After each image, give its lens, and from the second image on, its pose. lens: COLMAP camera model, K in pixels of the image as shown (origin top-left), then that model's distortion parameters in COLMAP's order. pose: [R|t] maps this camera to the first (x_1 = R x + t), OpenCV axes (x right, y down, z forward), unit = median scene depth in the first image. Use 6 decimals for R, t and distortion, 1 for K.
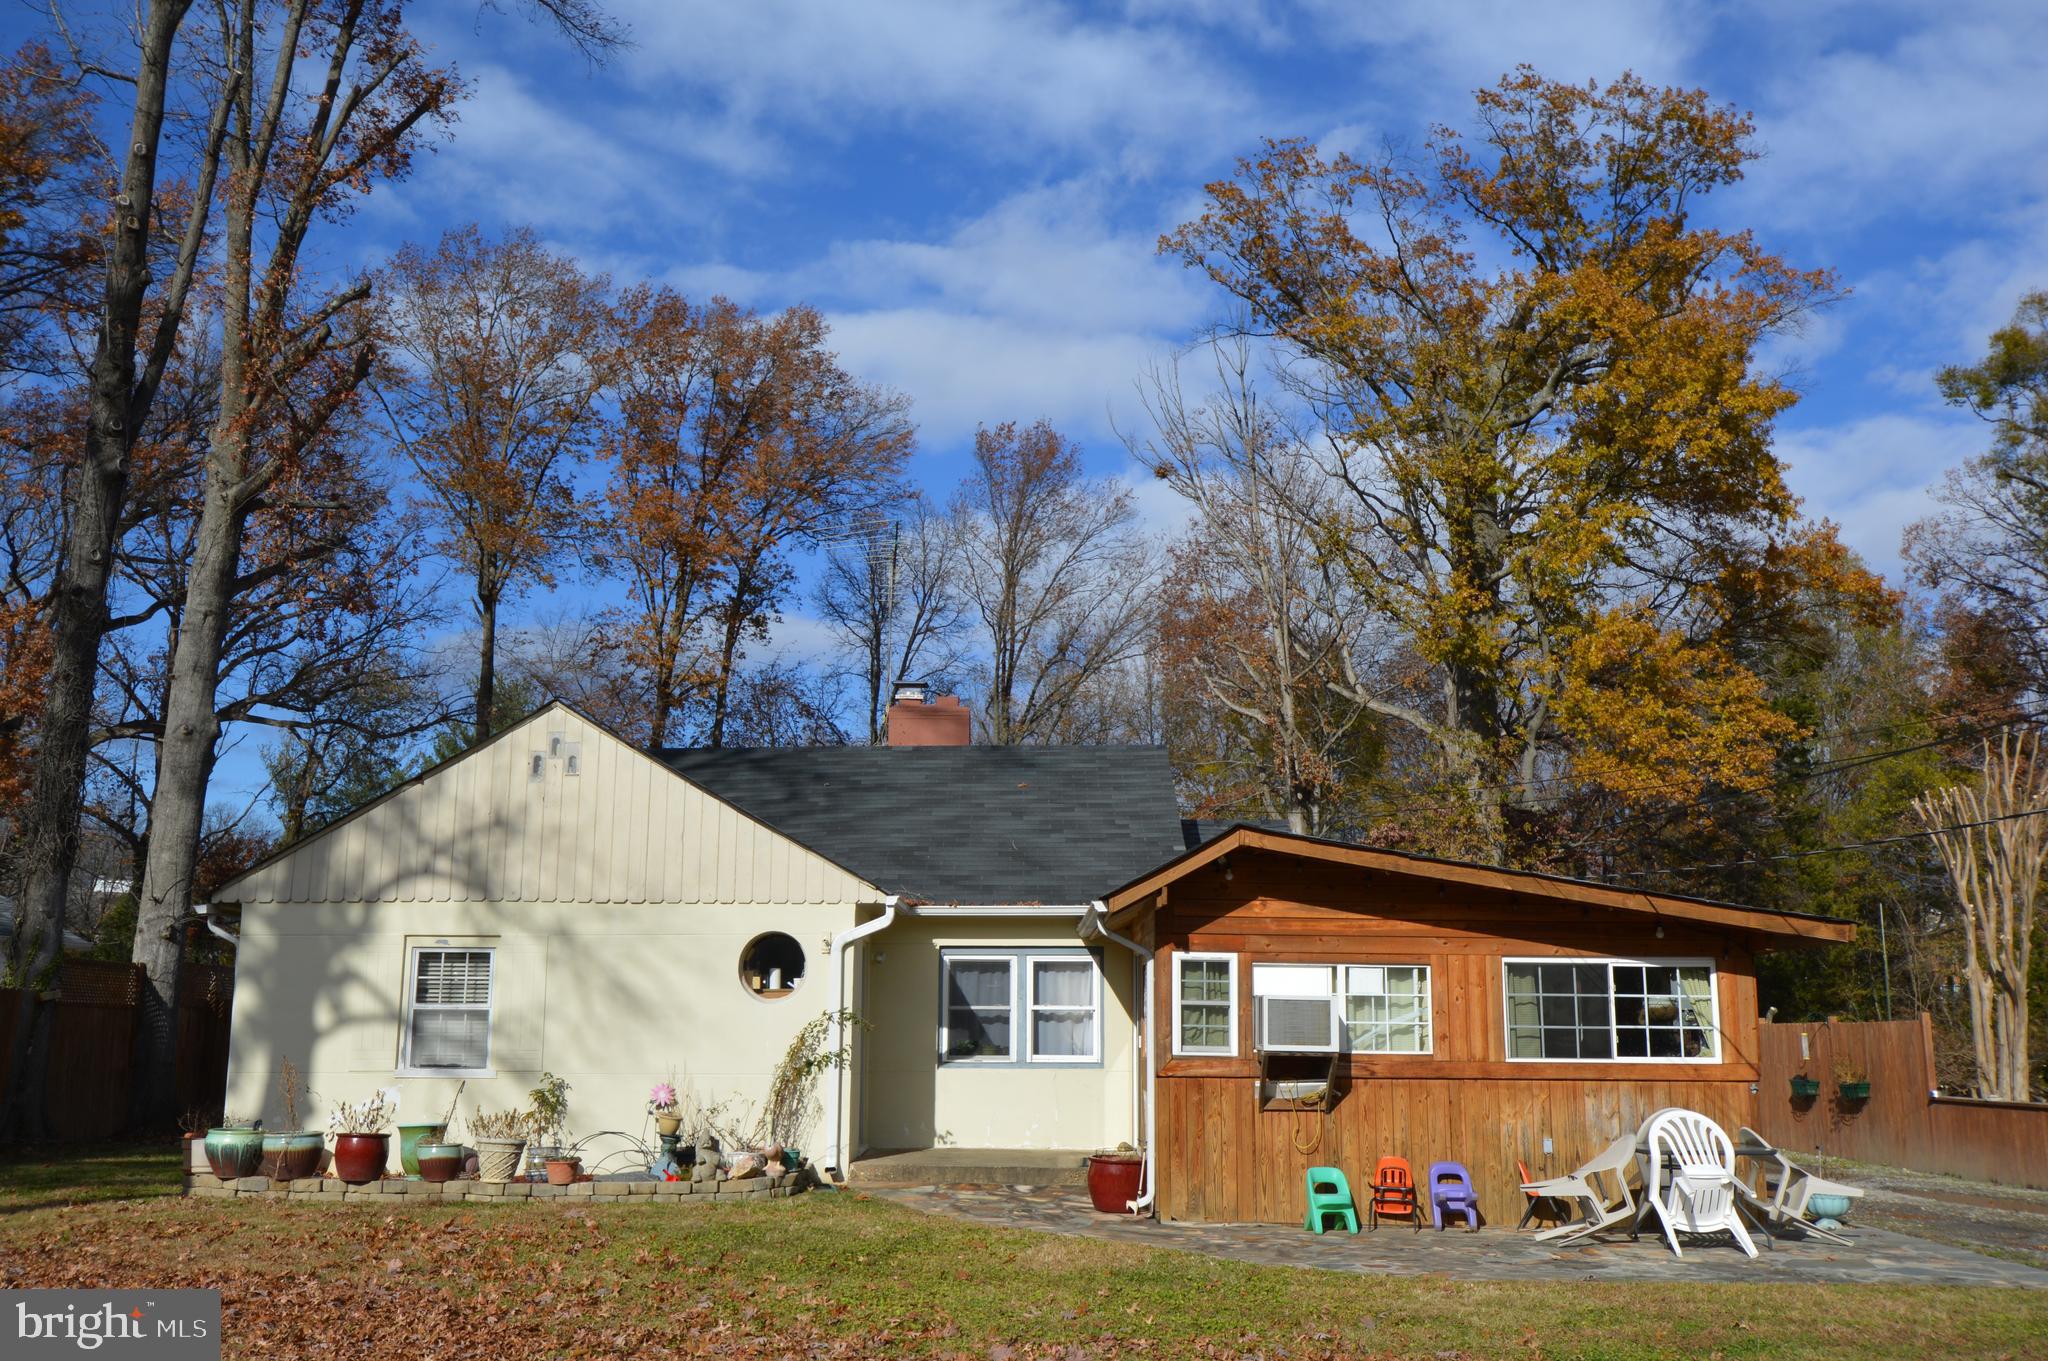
lens RADIAL K [[1861.3, 0, 1020.0], [0, 1861.3, 686.9], [0, 0, 1]] dist [-0.002367, -0.003240]
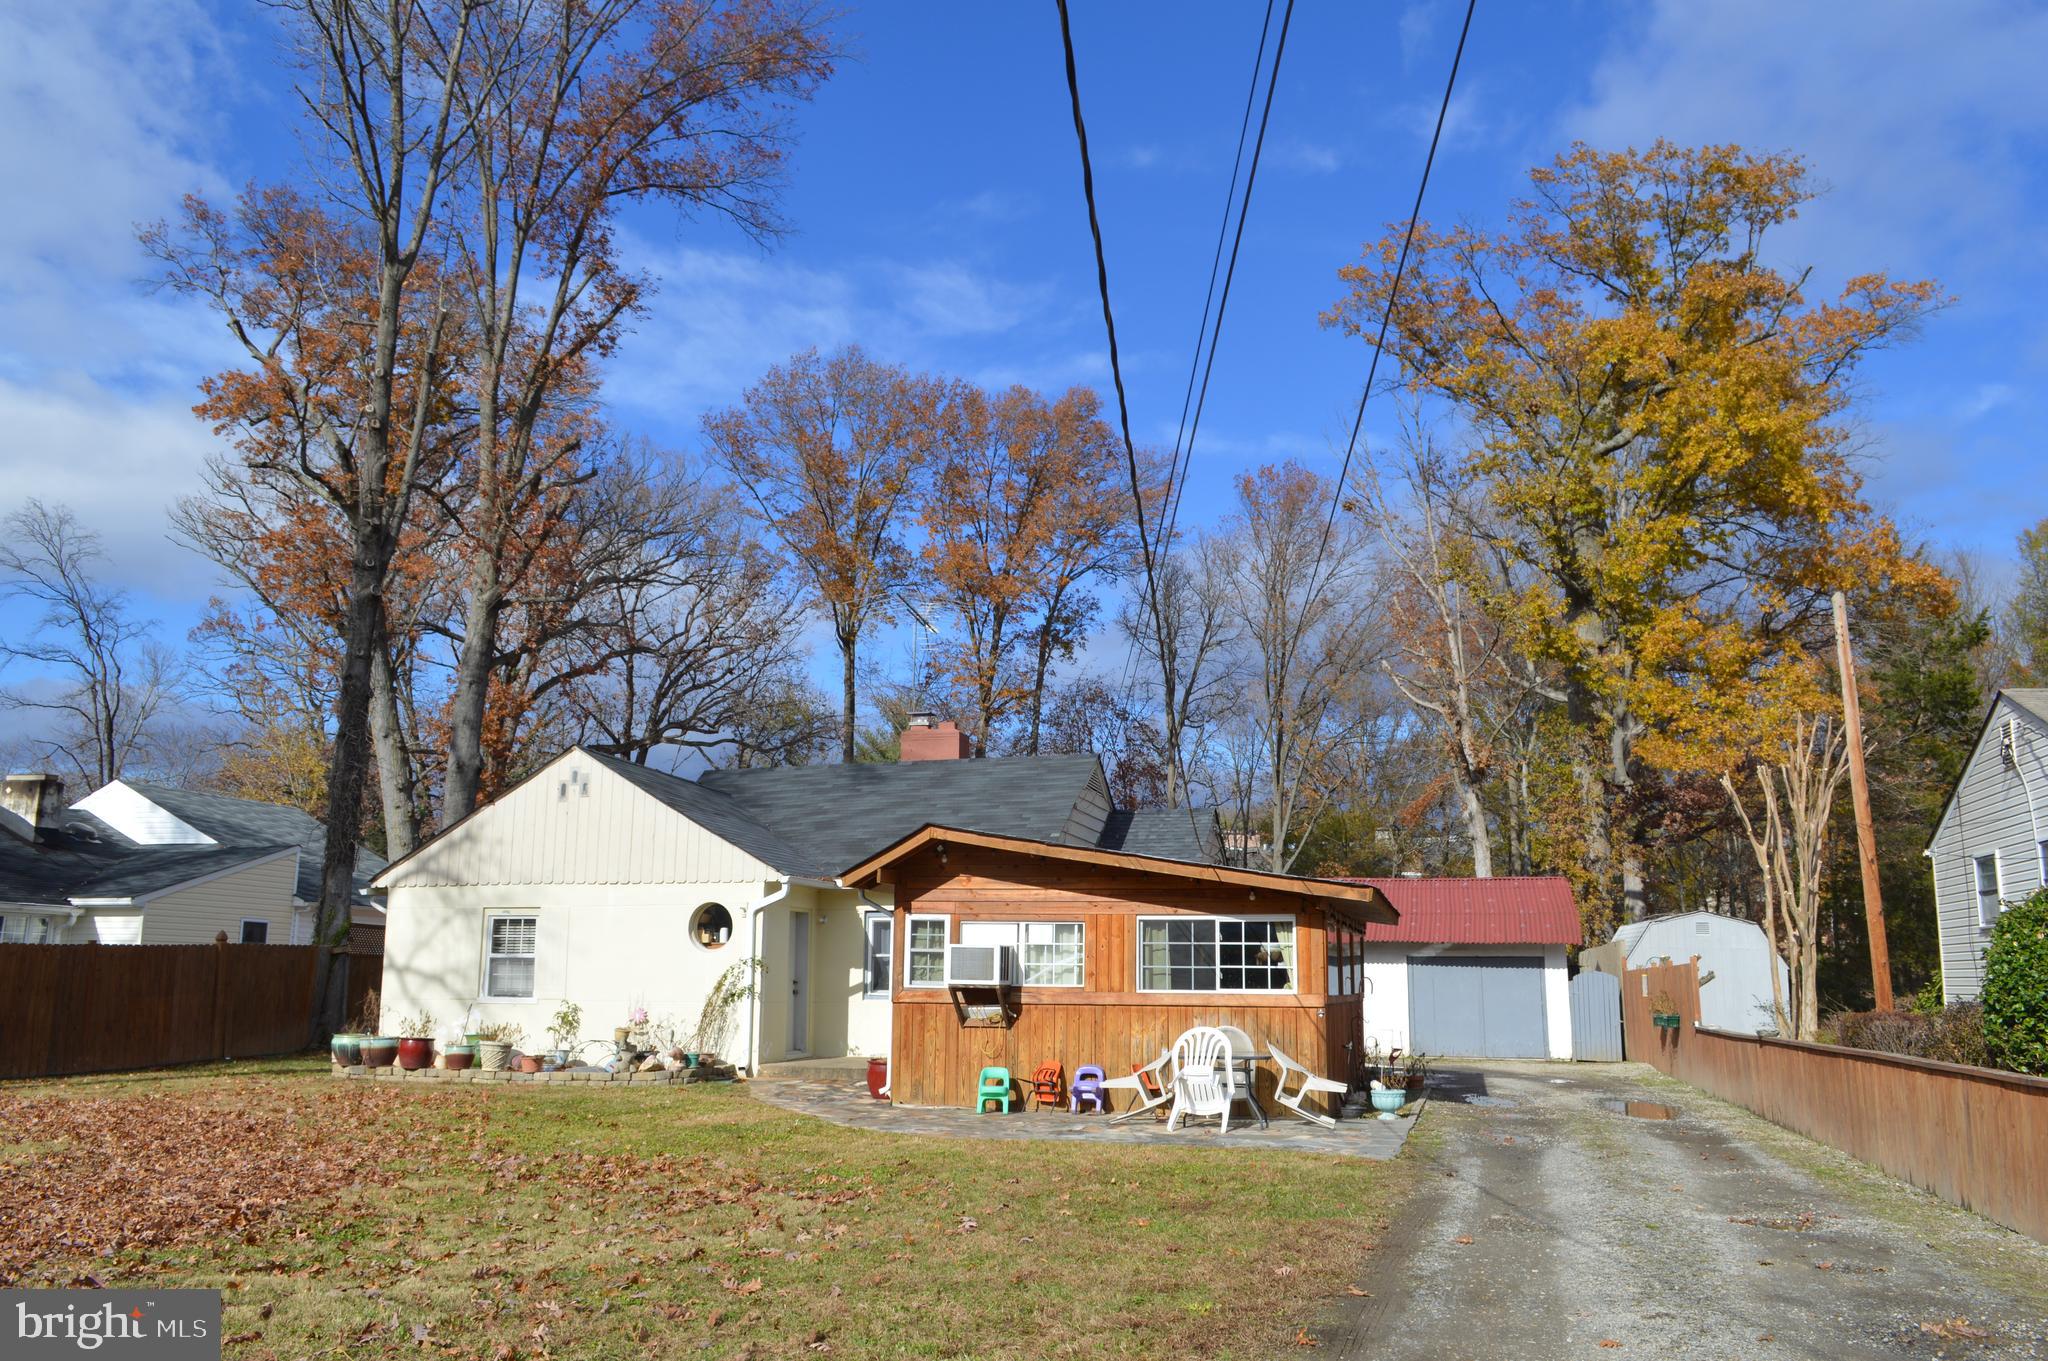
lens RADIAL K [[1610.3, 0, 1028.9], [0, 1610.3, 691.3], [0, 0, 1]] dist [-0.017414, 0.012910]
pose [[0.968275, -0.044329, -0.245925, 0.419839], [0.045365, 0.998969, -0.001452, -0.017547], [0.245736, -0.009751, 0.969288, -0.136016]]
